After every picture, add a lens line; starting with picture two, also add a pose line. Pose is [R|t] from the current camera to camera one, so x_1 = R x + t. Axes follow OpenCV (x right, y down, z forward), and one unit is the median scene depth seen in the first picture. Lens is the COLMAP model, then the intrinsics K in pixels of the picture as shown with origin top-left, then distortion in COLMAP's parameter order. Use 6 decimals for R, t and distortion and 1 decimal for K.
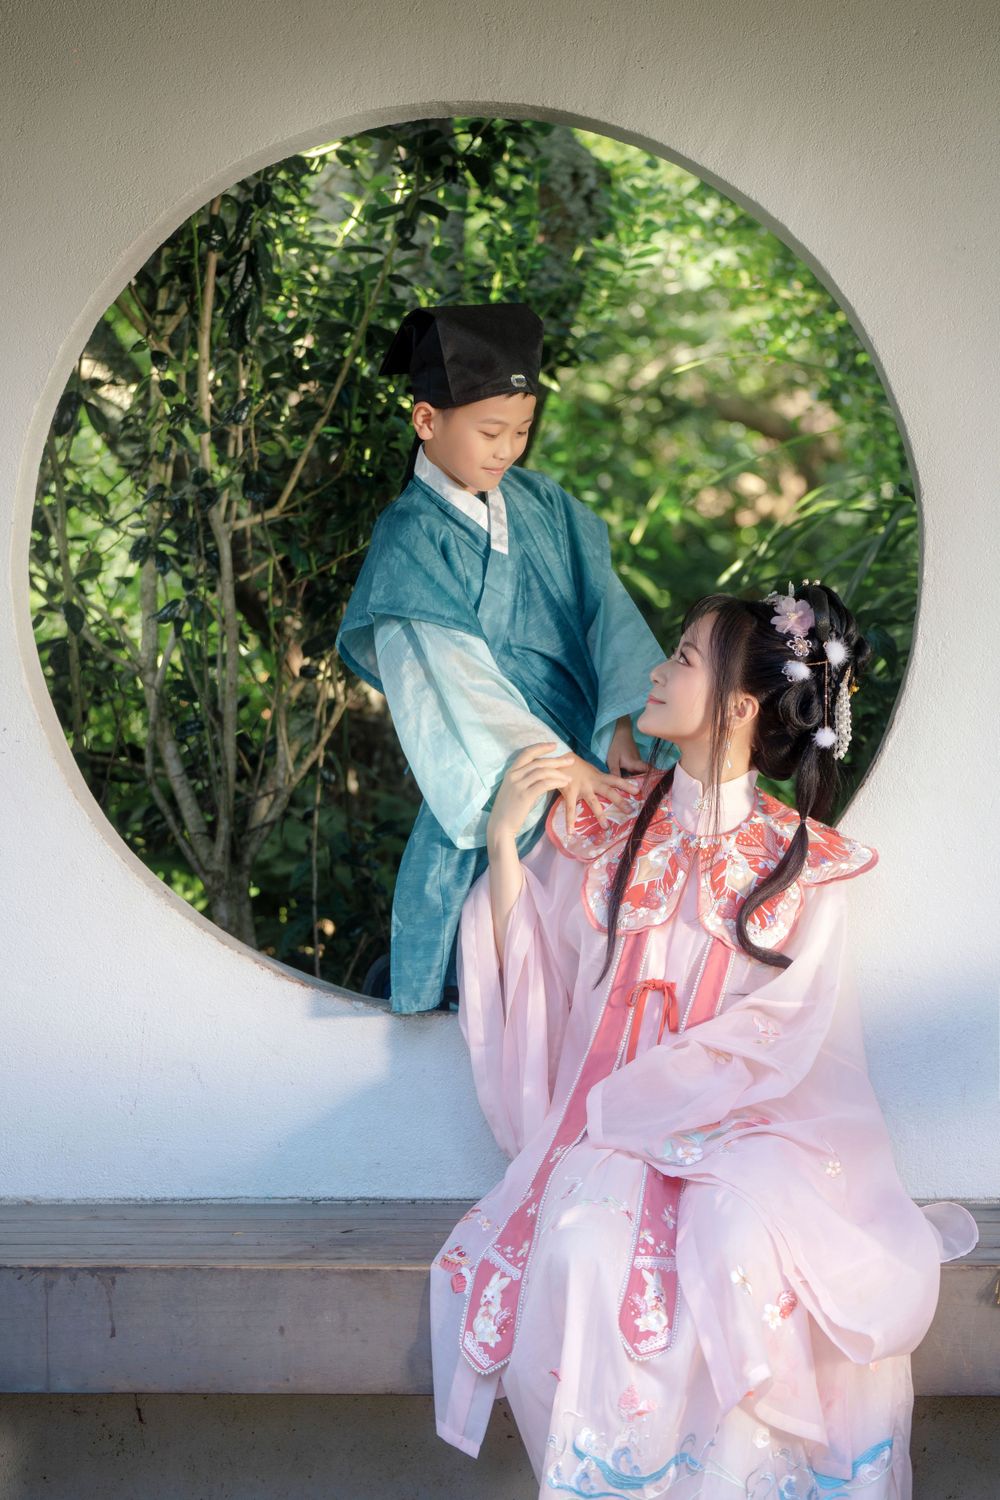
lens RADIAL K [[3460.9, 0, 500.0], [0, 3460.9, 750.0], [0, 0, 1]] dist [0.138331, 0.307630]
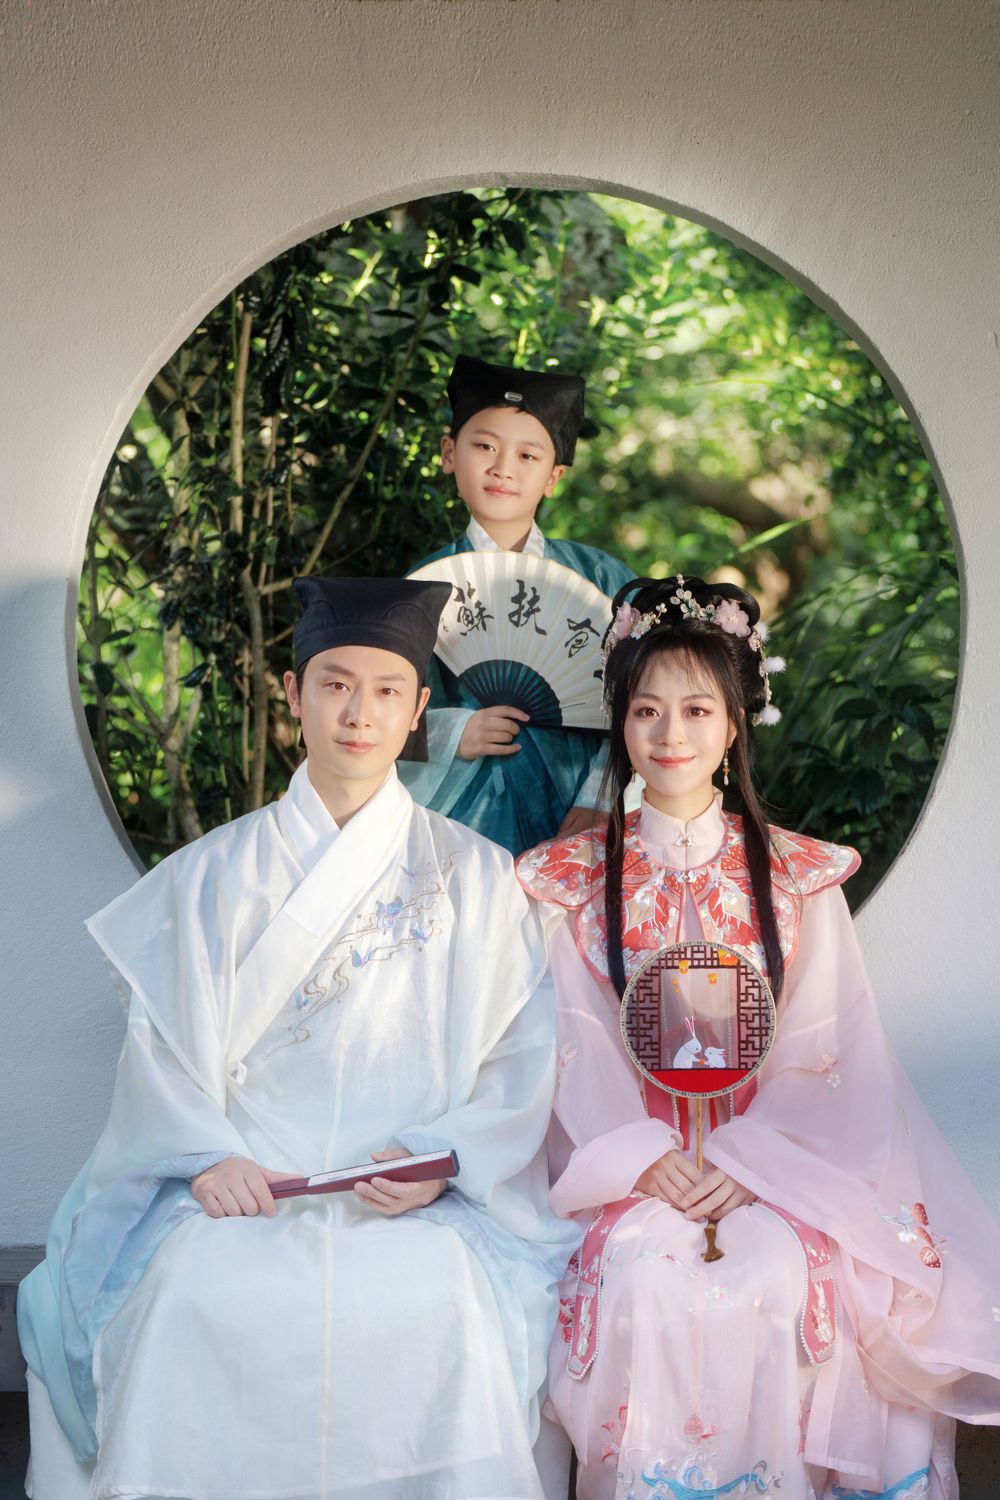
lens RADIAL K [[4312.3, 0, 500.0], [0, 4312.3, 750.0], [0, 0, 1]] dist [0.617419, -0.359631]
pose [[0.999346, 0.017720, 0.031532, -0.046079], [-0.016529, 0.999155, -0.037643, 0.025250], [-0.032172, 0.037098, 0.998794, -0.224919]]
